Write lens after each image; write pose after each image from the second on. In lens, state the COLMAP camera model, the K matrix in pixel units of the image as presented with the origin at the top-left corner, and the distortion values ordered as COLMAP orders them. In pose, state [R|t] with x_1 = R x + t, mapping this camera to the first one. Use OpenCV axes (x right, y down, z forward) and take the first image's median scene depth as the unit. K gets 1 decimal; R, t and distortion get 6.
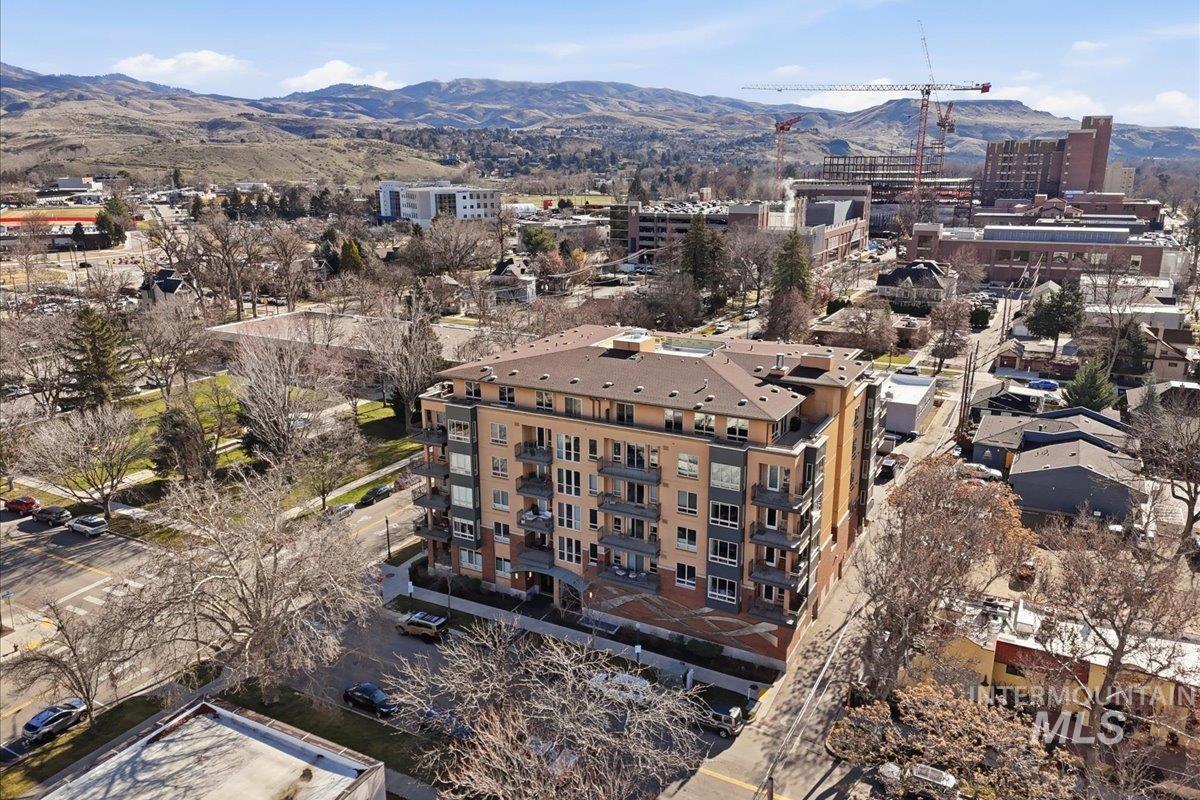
lens RADIAL K [[879.2, 0, 608.1], [0, 879.2, 398.6], [0, 0, 1]] dist [0.061484, -0.048999]
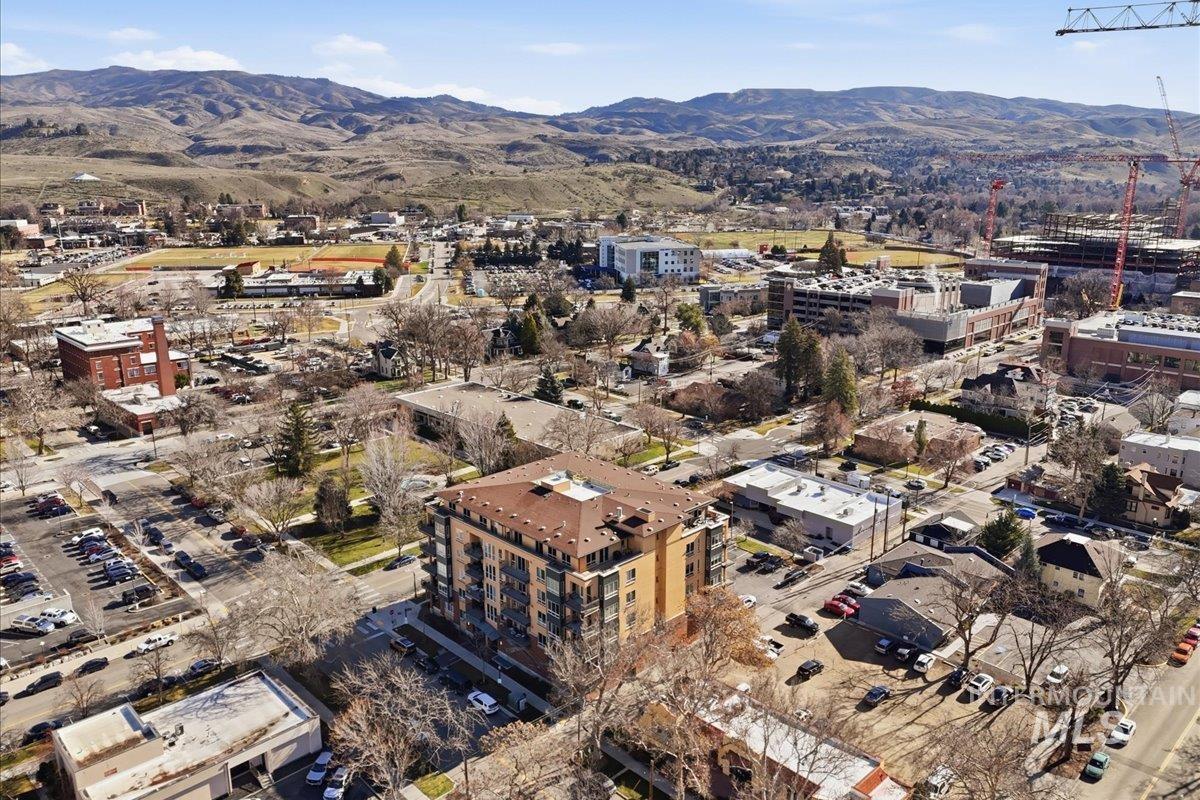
lens RADIAL K [[879.2, 0, 605.4], [0, 879.2, 401.0], [0, 0, 1]] dist [0.061484, -0.048999]
pose [[0.952381, 0.077830, -0.294809, 0.107083], [-0.079356, 0.996823, 0.006804, -0.043363], [0.294402, 0.016915, 0.955532, -0.088177]]
